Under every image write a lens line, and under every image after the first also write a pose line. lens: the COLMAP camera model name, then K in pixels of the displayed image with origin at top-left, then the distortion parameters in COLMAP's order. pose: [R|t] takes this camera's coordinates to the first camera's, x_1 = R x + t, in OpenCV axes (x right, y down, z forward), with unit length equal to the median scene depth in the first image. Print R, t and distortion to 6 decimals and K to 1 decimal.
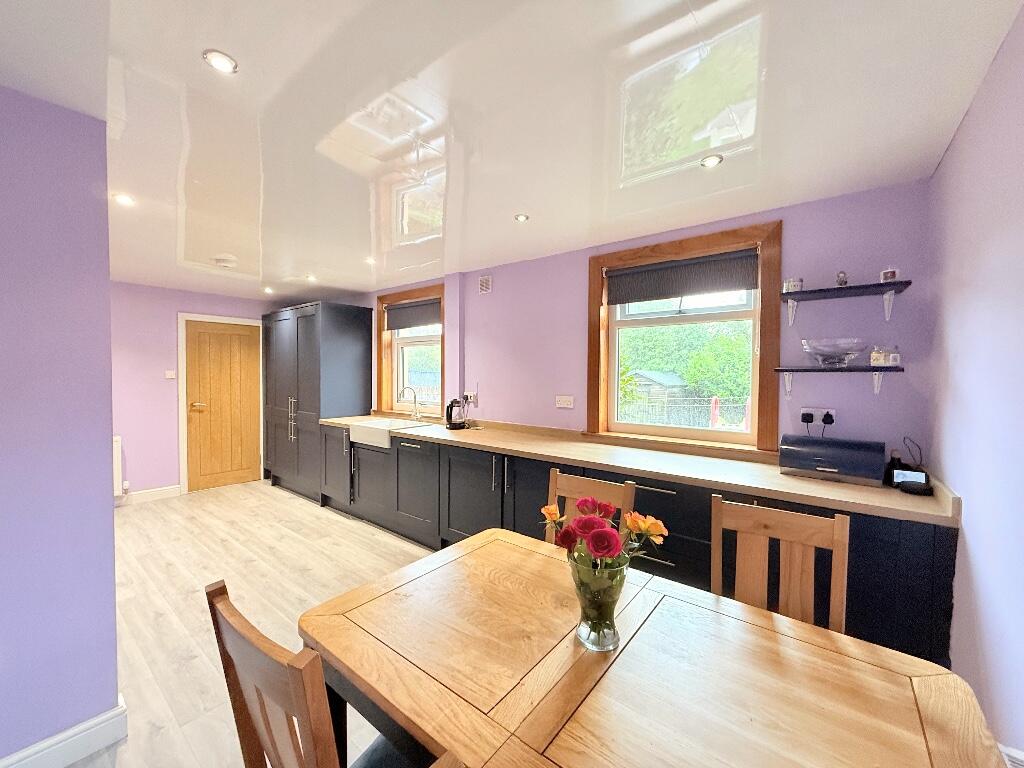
lens RADIAL K [[403.0, 0, 505.9], [0, 403.0, 387.6], [0, 0, 1]] dist [-0.007285, 0.000390]
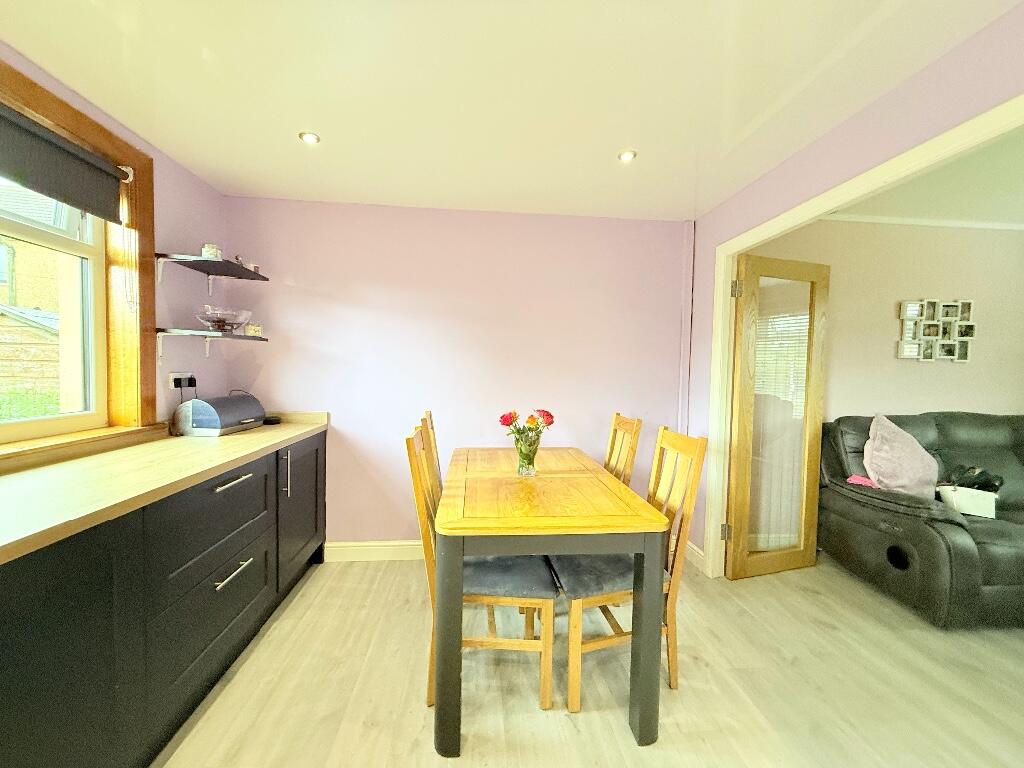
lens RADIAL K [[403.0, 0, 507.0], [0, 403.0, 382.3], [0, 0, 1]] dist [-0.007285, 0.000390]
pose [[-0.681662, -0.046544, 0.730185, -0.366000], [-0.001306, 0.998050, 0.062398, 0.008346], [-0.731666, 0.041581, -0.680394, 0.764098]]
